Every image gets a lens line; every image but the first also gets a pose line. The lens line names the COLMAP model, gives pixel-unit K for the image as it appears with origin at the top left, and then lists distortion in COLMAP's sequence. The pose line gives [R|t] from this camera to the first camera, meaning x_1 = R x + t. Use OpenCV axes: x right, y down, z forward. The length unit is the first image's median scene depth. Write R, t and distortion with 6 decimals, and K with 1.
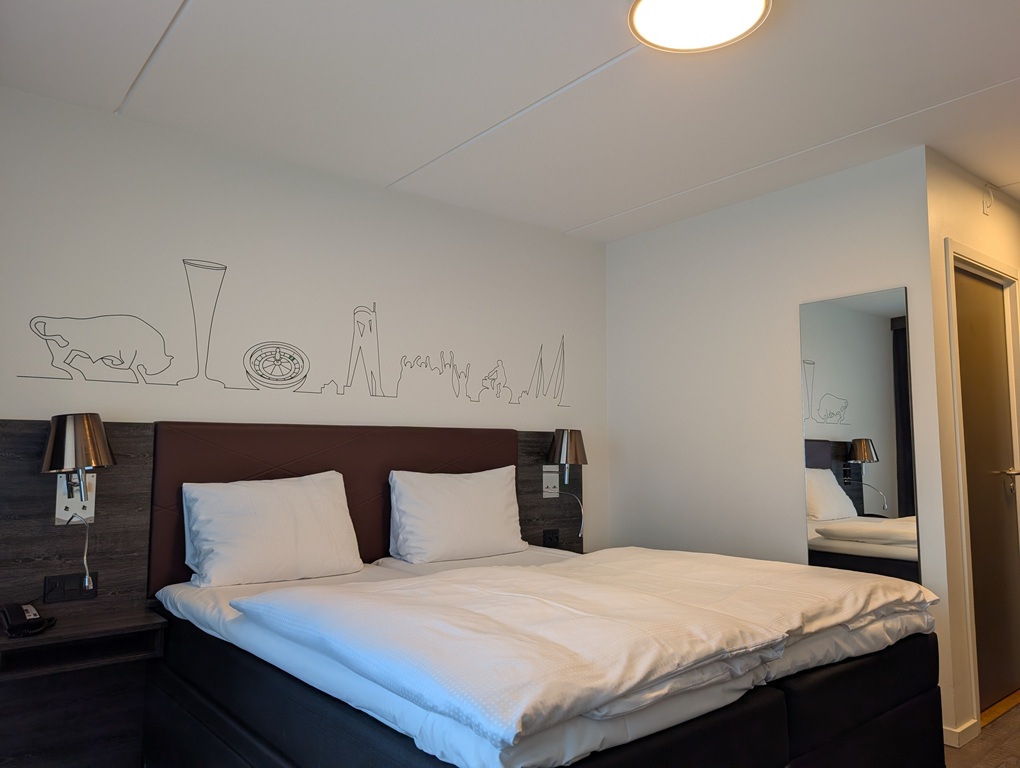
lens RADIAL K [[737.2, 0, 509.5], [0, 737.2, 379.5], [0, 0, 1]] dist [0.012135, -0.017264]
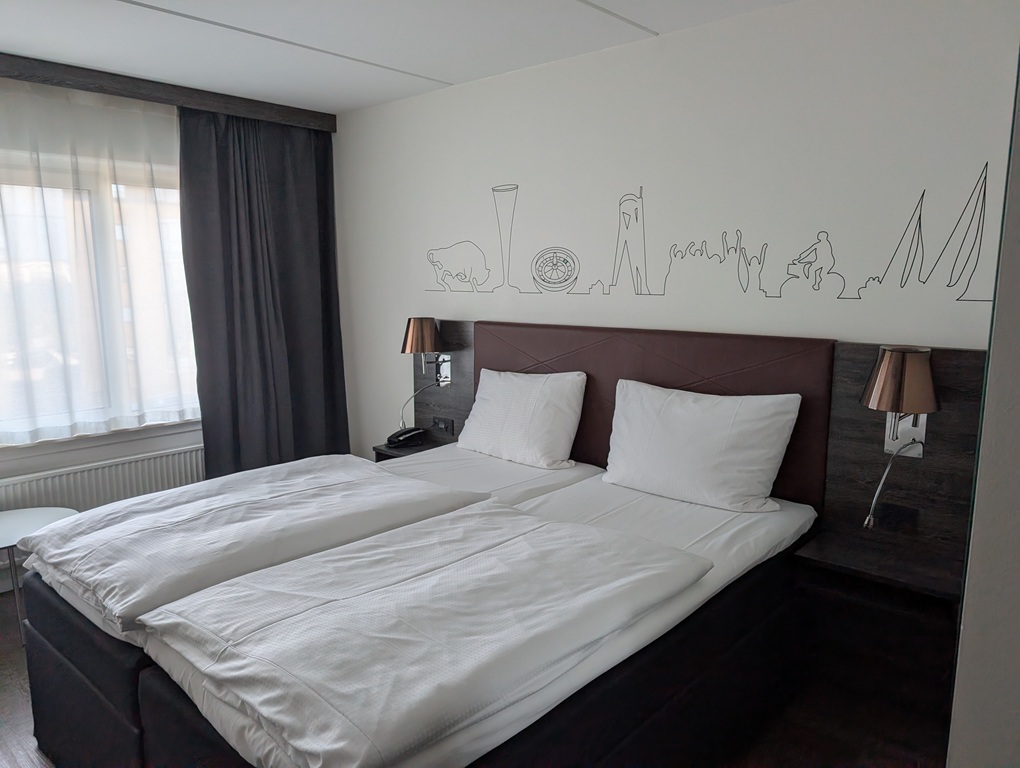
lens RADIAL K [[737.2, 0, 507.9], [0, 737.2, 388.8], [0, 0, 1]] dist [0.012135, -0.017264]
pose [[0.124496, 0.152083, -0.980495, 0.701079], [0.103279, 0.980829, 0.165249, -0.030504], [0.986830, -0.121838, 0.106402, 0.733052]]
